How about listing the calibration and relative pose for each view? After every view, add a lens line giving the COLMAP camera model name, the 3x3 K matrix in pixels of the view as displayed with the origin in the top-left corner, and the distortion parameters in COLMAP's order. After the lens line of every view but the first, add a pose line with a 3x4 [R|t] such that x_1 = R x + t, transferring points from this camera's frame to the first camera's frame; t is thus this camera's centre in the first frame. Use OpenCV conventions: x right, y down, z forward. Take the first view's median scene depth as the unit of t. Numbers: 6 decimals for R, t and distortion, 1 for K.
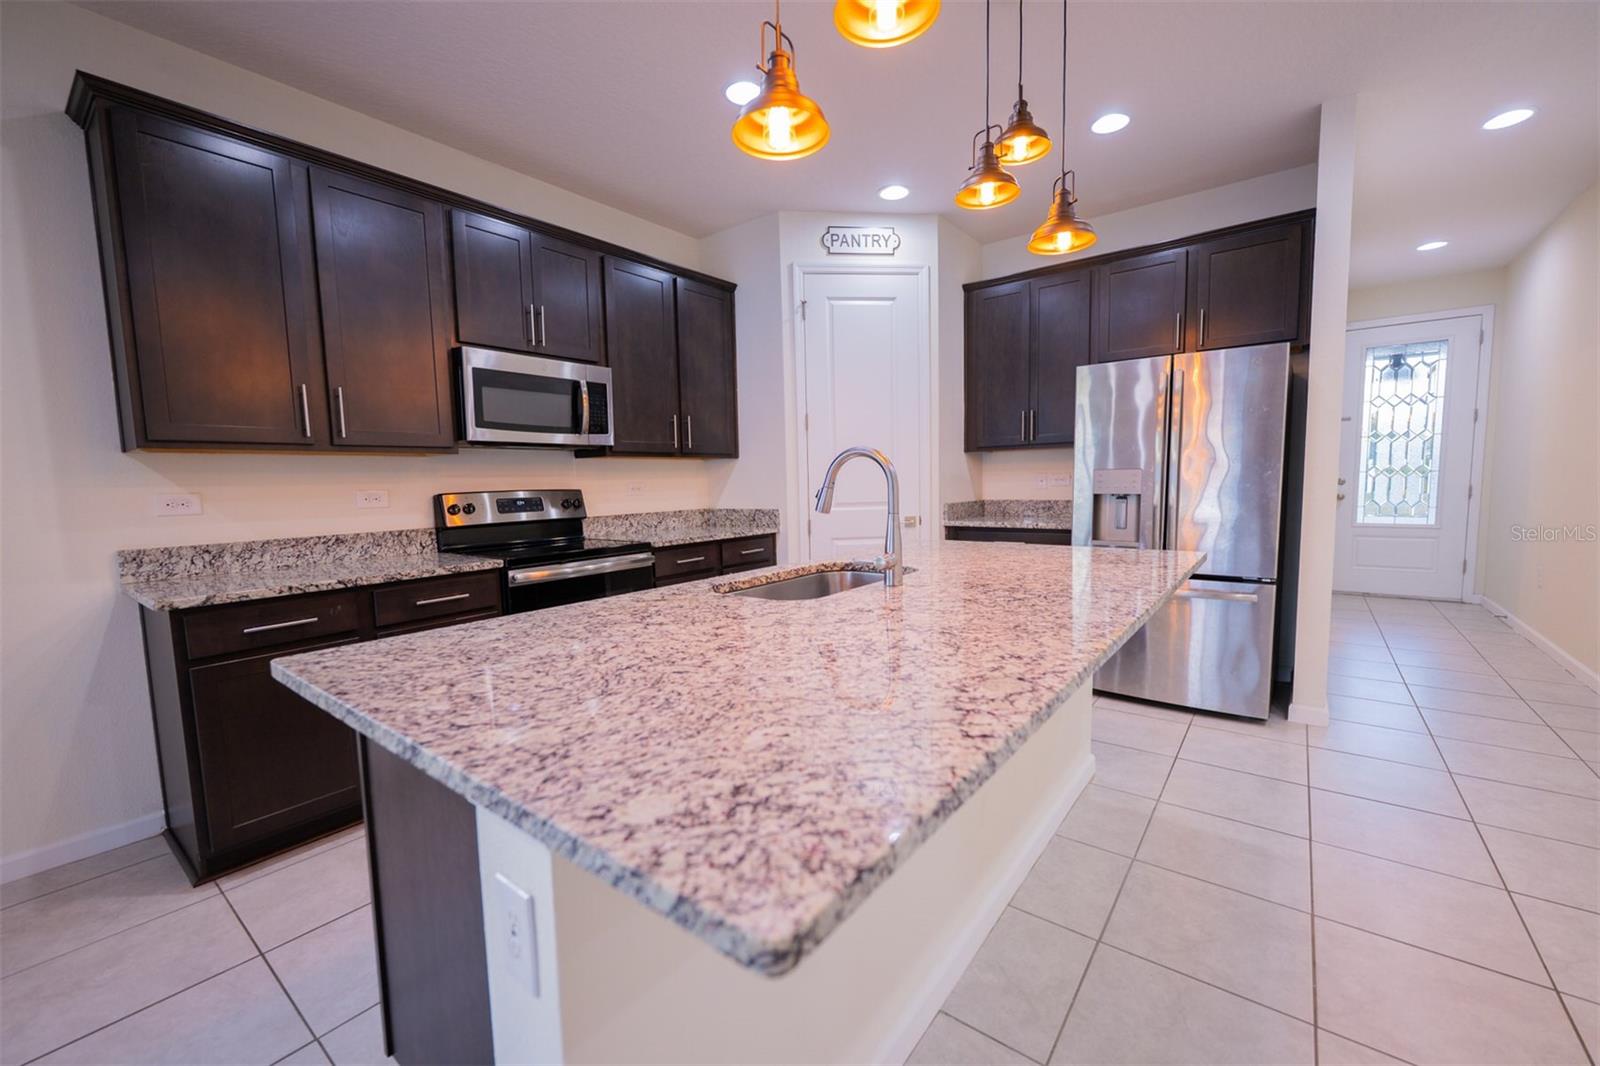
lens RADIAL K [[631.9, 0, 808.3], [0, 631.9, 539.9], [0, 0, 1]] dist [-0.001207, 0.000283]
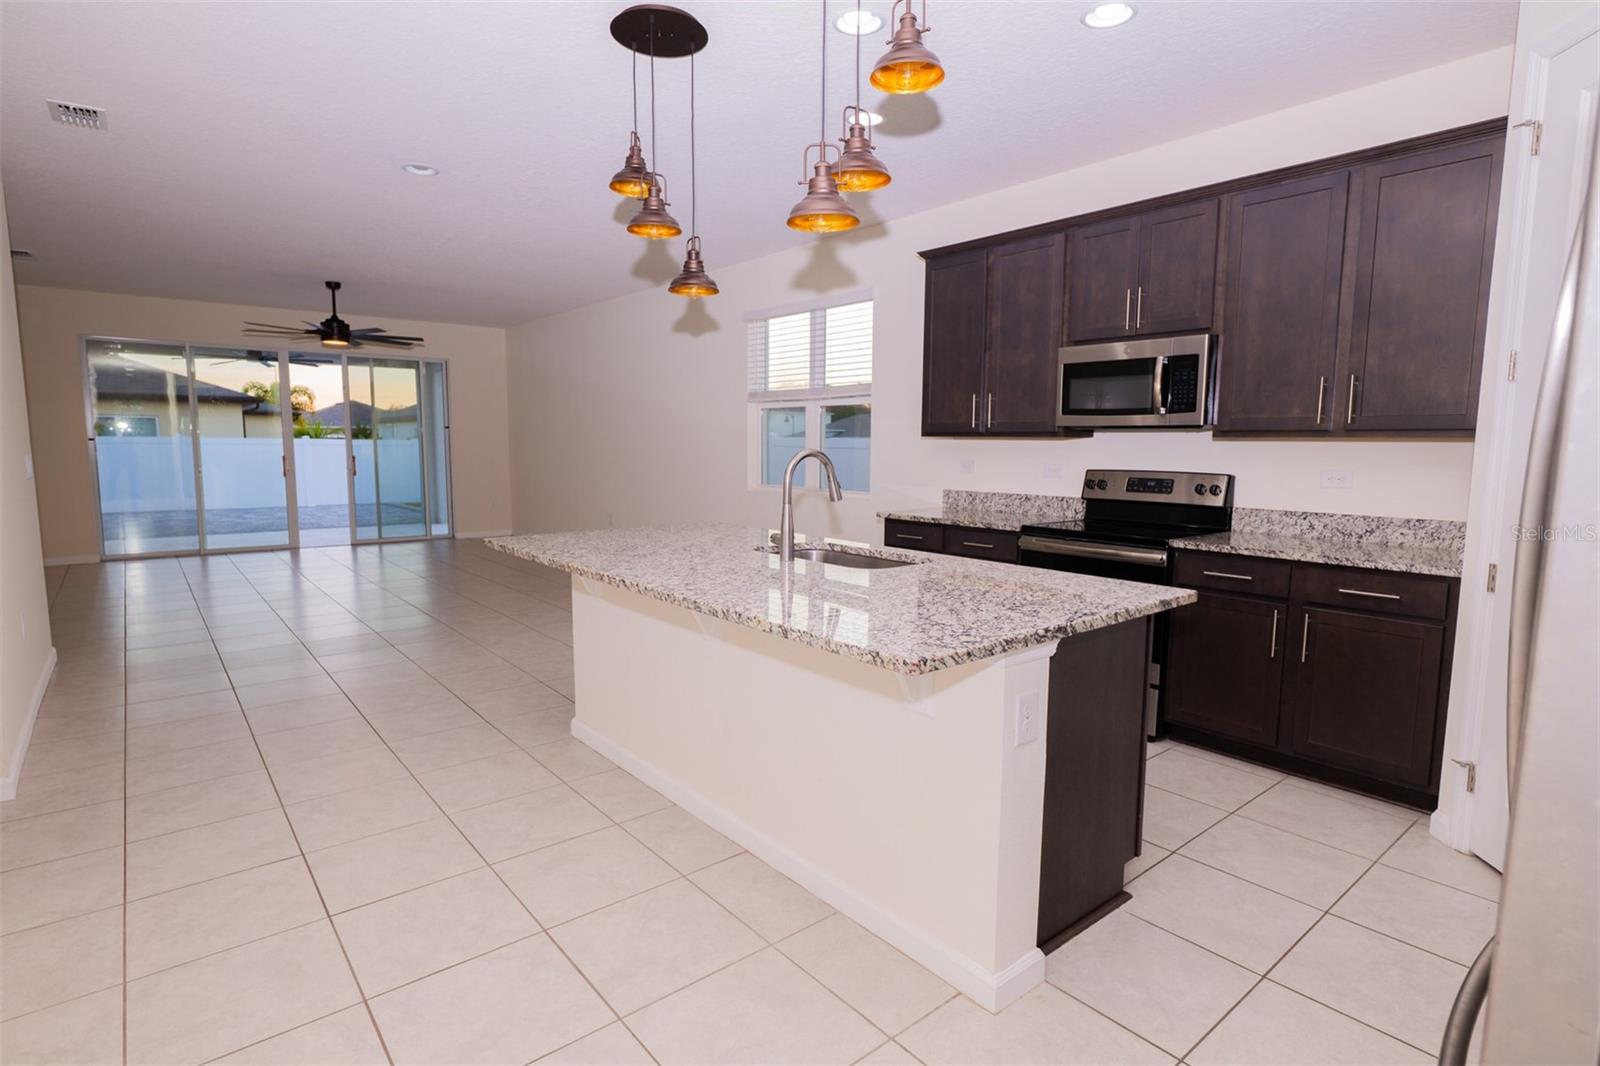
lens RADIAL K [[811.7, 0, 805.3], [0, 811.7, 542.0], [0, 0, 1]] dist [0.001746, -0.002083]
pose [[-0.212572, 0.142482, -0.966702, 0.862173], [-0.096137, 0.981462, 0.165798, -0.120745], [0.972405, 0.128180, -0.194934, 0.691386]]
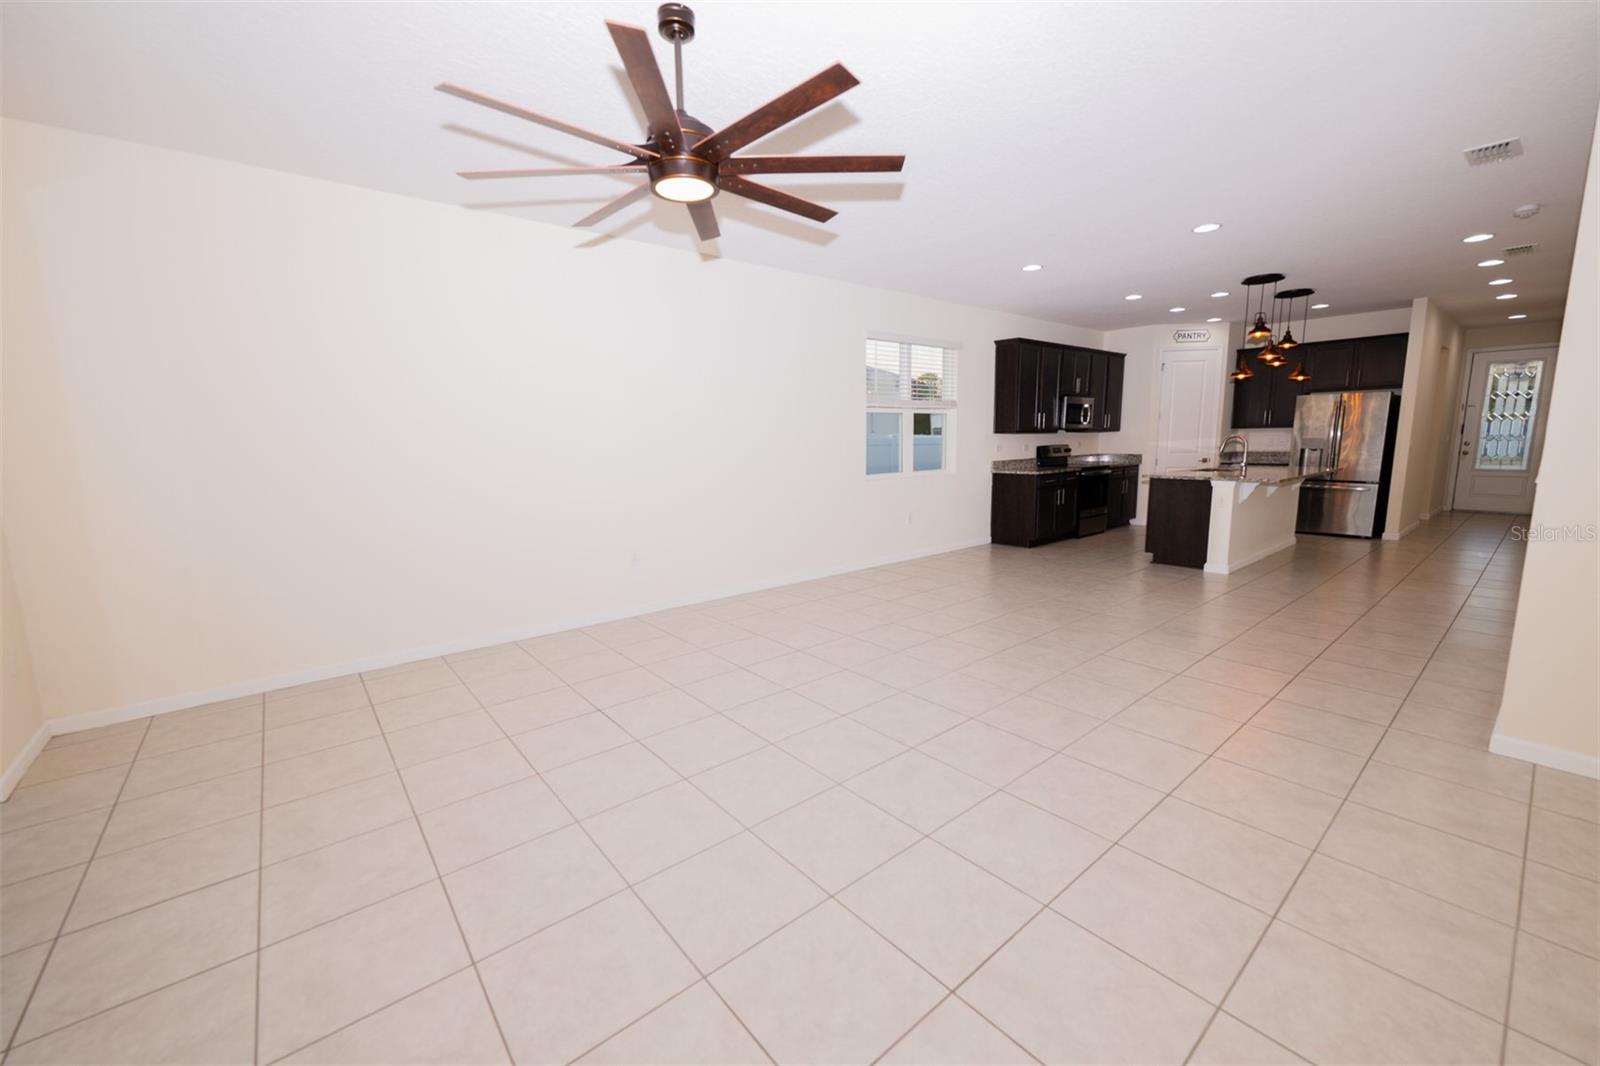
lens RADIAL K [[631.9, 0, 802.0], [0, 631.9, 536.7], [0, 0, 1]] dist [-0.001207, 0.000283]
pose [[0.976327, 0.039643, -0.212637, -0.874982], [-0.025932, 0.997423, 0.066889, 0.150087], [0.214741, -0.059791, 0.974839, -1.765117]]
